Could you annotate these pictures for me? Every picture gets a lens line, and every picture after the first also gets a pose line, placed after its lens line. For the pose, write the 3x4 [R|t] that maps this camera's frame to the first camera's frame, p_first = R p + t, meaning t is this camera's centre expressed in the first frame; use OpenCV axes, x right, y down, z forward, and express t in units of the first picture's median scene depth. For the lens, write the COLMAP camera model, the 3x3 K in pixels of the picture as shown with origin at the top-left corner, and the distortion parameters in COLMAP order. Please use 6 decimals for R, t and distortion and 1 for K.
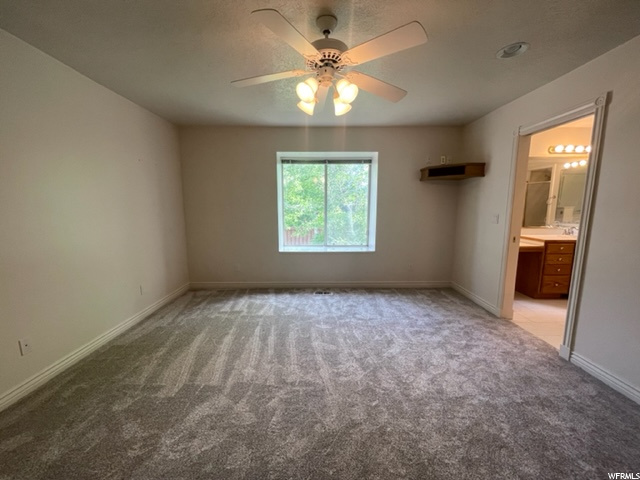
lens RADIAL K [[258.6, 0, 319.2], [0, 258.6, 241.6], [0, 0, 1]] dist [0.000446, 0.000270]
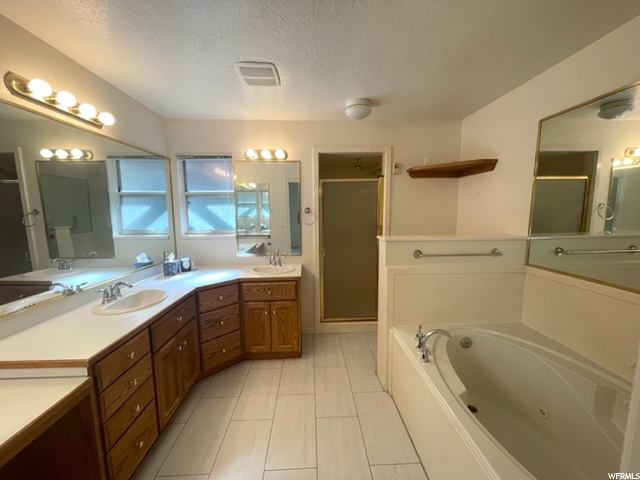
lens RADIAL K [[258.6, 0, 319.2], [0, 258.6, 241.6], [0, 0, 1]] dist [0.000446, 0.000270]
pose [[-0.034130, -0.119586, 0.992237, 0.399008], [0.152674, 0.980539, 0.123427, -0.099078], [-0.987687, 0.155702, -0.015208, 0.495293]]
